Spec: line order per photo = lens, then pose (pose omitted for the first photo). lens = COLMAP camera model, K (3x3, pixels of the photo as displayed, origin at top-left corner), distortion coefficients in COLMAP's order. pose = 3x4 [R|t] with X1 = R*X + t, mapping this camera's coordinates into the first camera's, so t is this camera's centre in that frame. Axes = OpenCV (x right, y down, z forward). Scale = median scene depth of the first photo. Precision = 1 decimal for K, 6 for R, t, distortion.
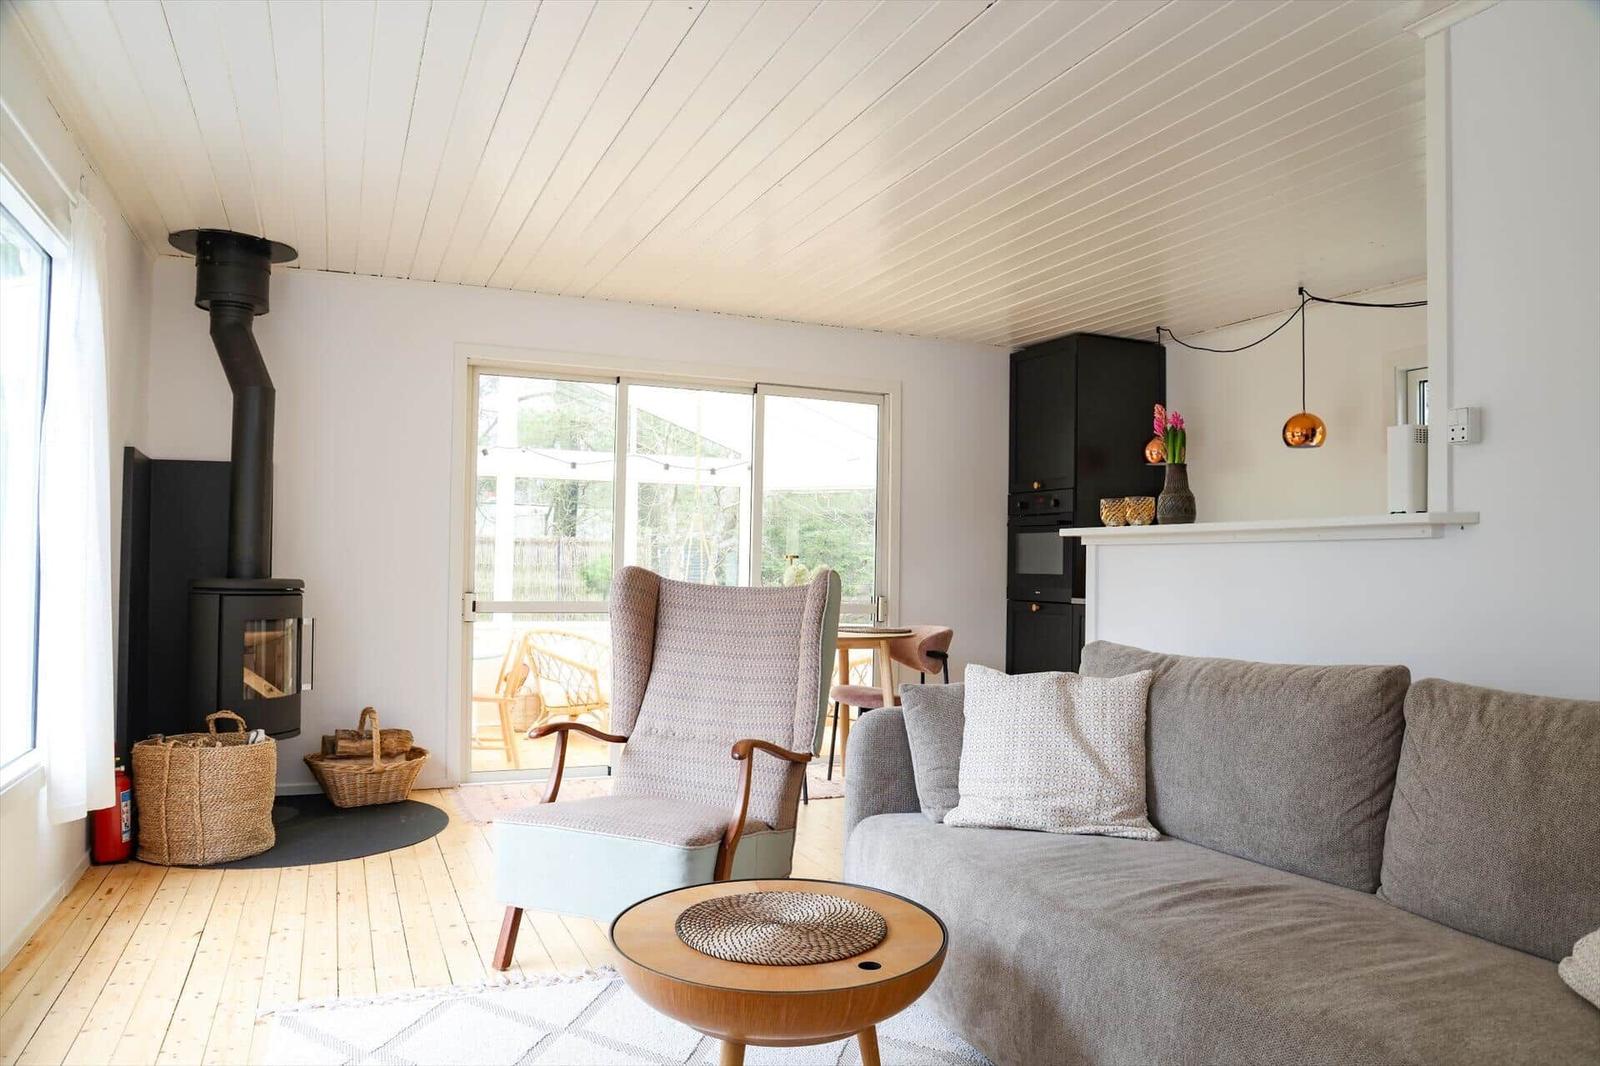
lens RADIAL K [[1109.7, 0, 805.3], [0, 1109.7, 535.7], [0, 0, 1]] dist [-0.105678, 0.081375]
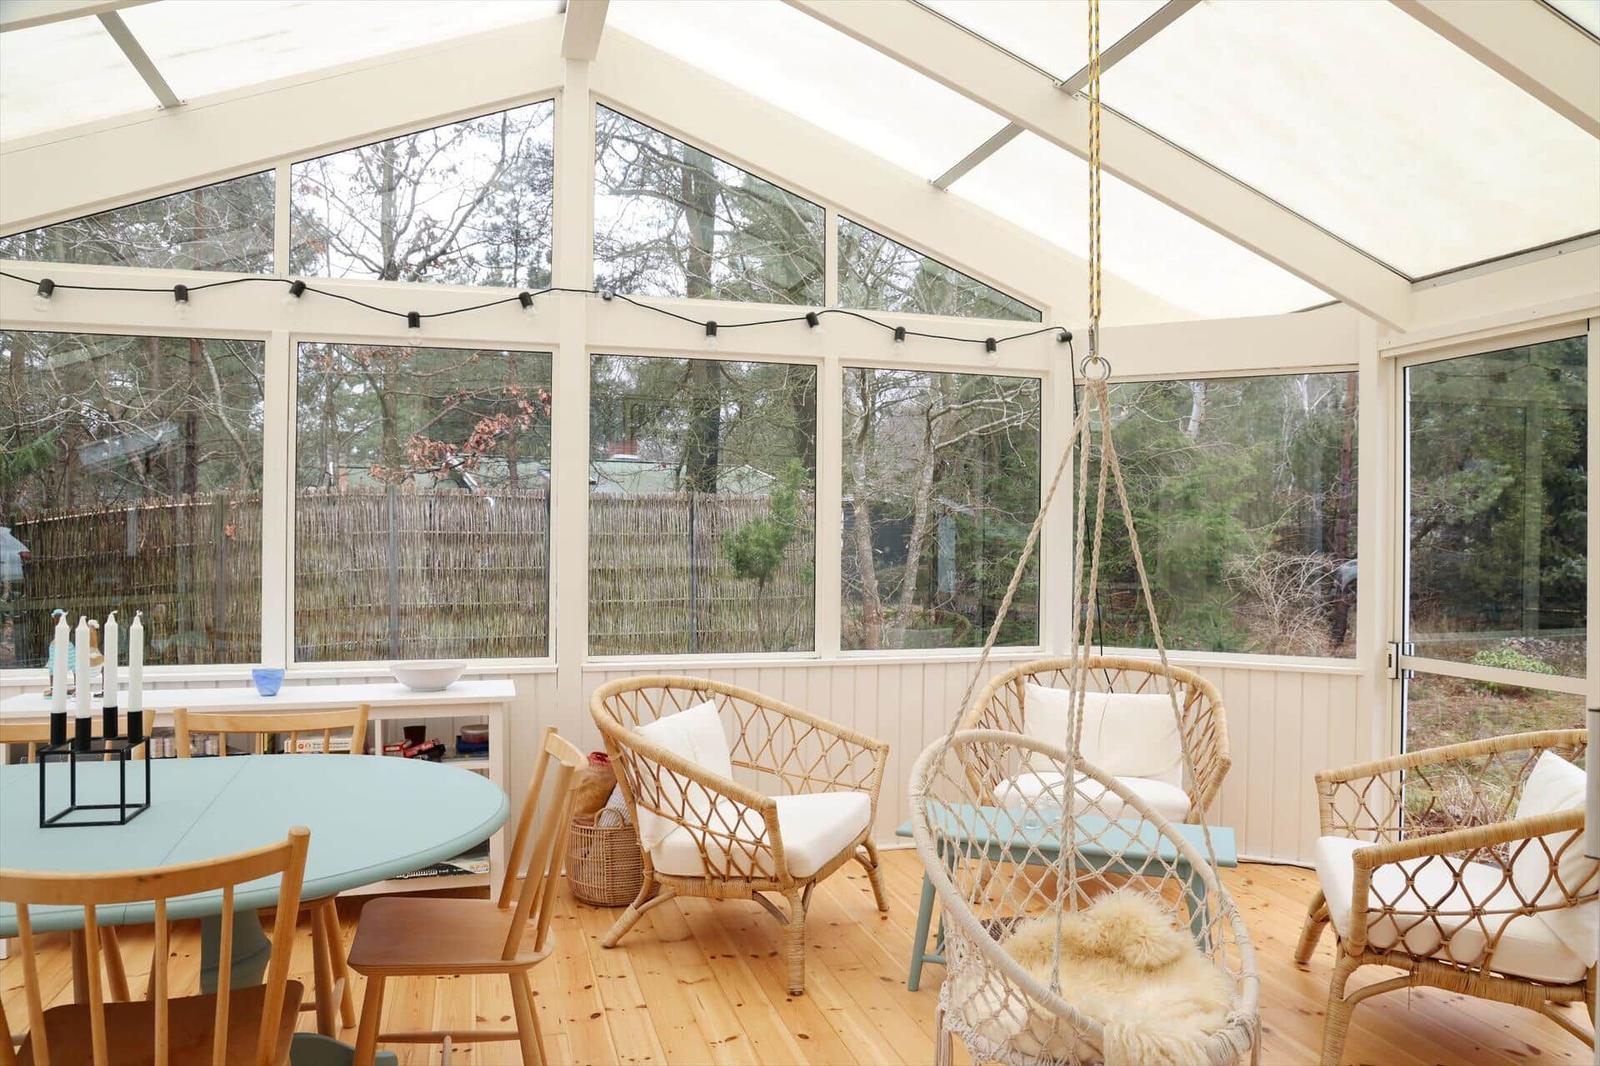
lens RADIAL K [[1109.7, 0, 805.3], [0, 1109.7, 535.7], [0, 0, 1]] dist [-0.105678, 0.081375]
pose [[0.992447, -0.006954, -0.122478, -0.125301], [0.010722, 0.999489, 0.030128, 0.013501], [0.122206, -0.031214, 0.992014, 0.593384]]
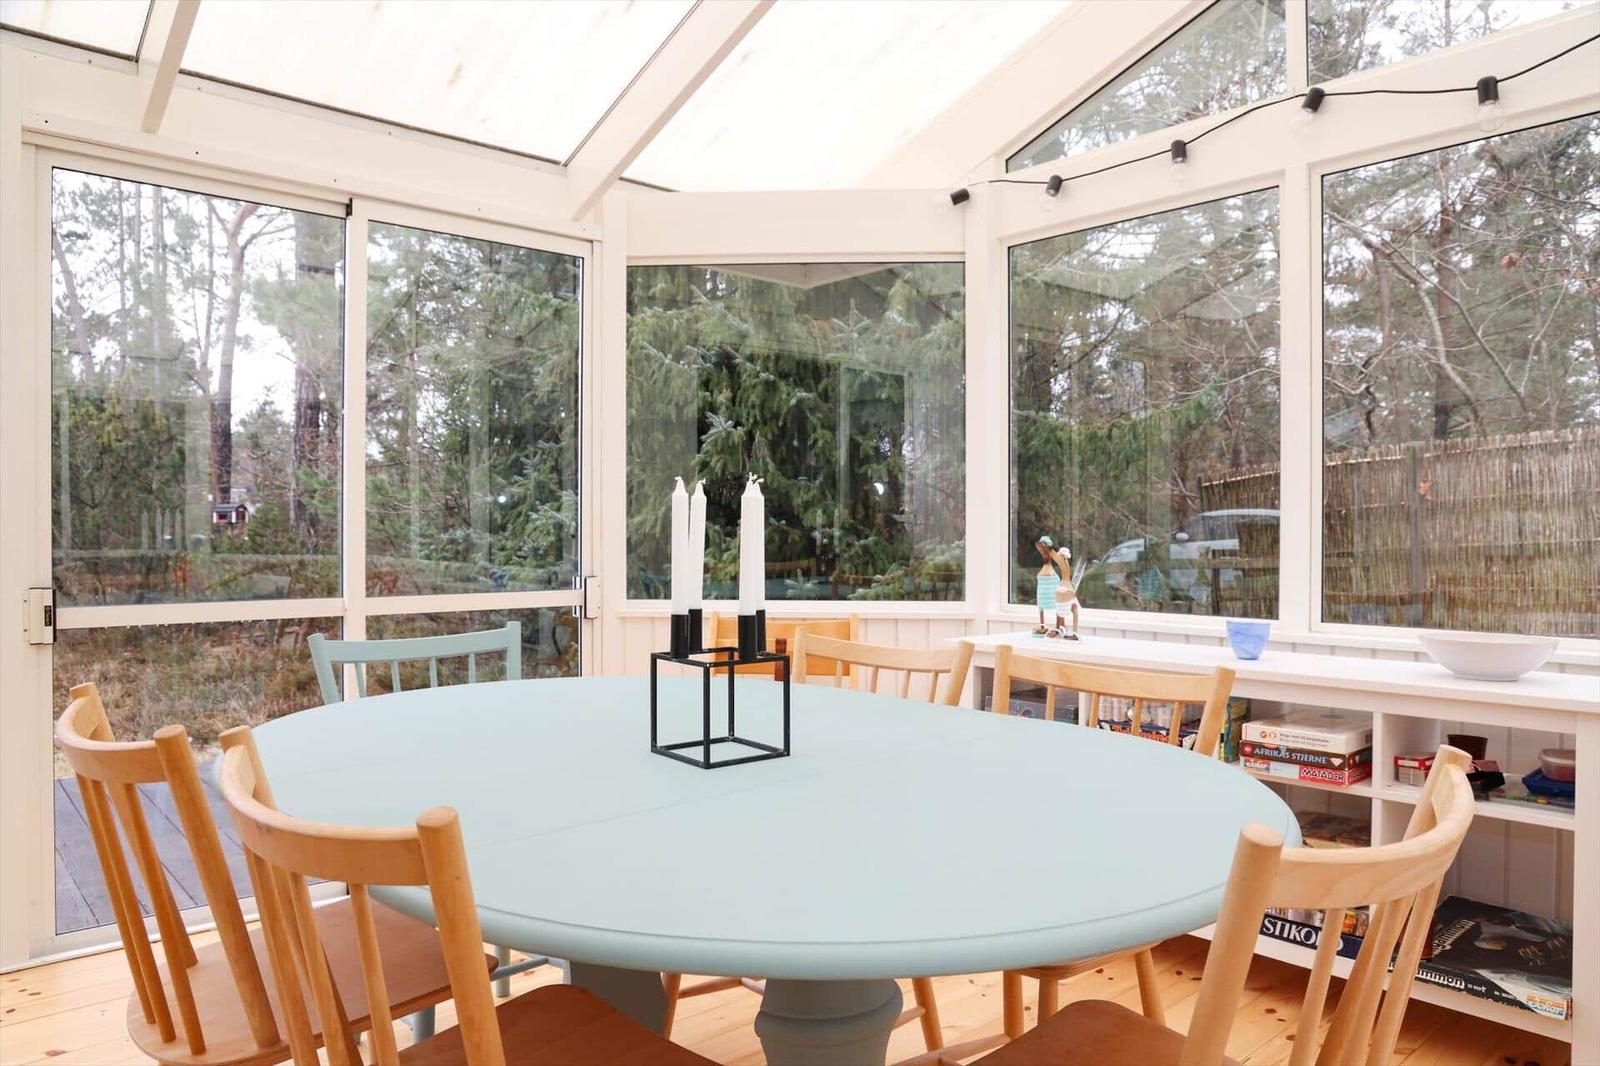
lens RADIAL K [[1118.3, 0, 802.7], [0, 1118.3, 526.2], [0, 0, 1]] dist [0.000169, 0.002548]
pose [[0.360344, -0.003367, -0.932813, -0.136311], [0.028676, 0.999561, 0.007469, 0.049507], [0.932379, -0.029441, 0.360282, 0.792692]]
